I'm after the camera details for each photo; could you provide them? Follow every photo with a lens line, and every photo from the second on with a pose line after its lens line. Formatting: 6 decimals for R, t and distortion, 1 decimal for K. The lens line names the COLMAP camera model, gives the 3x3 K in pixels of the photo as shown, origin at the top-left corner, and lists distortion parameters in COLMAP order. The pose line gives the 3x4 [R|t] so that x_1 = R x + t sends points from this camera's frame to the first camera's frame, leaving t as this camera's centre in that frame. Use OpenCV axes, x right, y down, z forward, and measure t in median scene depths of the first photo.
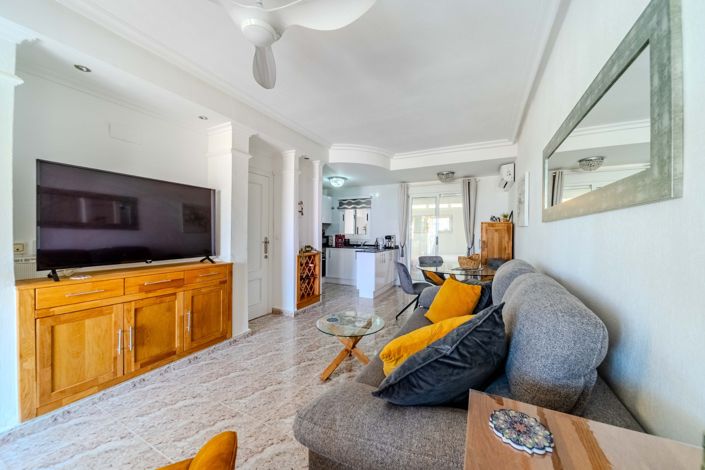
lens RADIAL K [[250.5, 0, 366.4], [0, 250.5, 234.3], [0, 0, 1]] dist [0.000353, -0.000066]
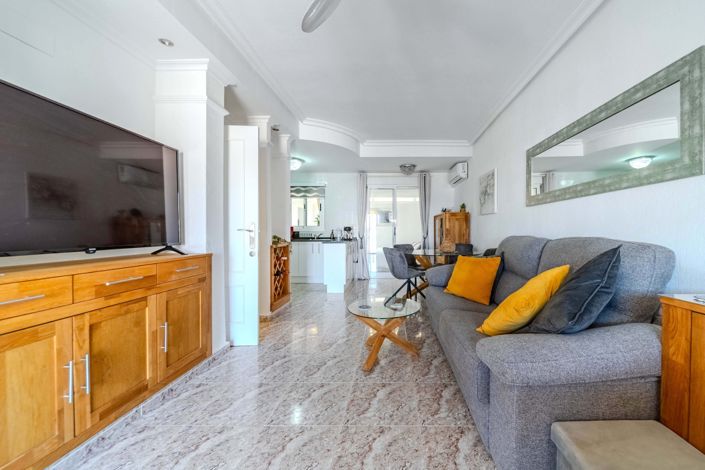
lens RADIAL K [[260.8, 0, 394.5], [0, 260.8, 235.4], [0, 0, 1]] dist [-0.000032, -0.000429]
pose [[0.898173, -0.016463, 0.439333, -0.442880], [0.012796, 0.999854, 0.011306, 0.067937], [-0.439456, -0.004533, 0.898253, 0.090214]]
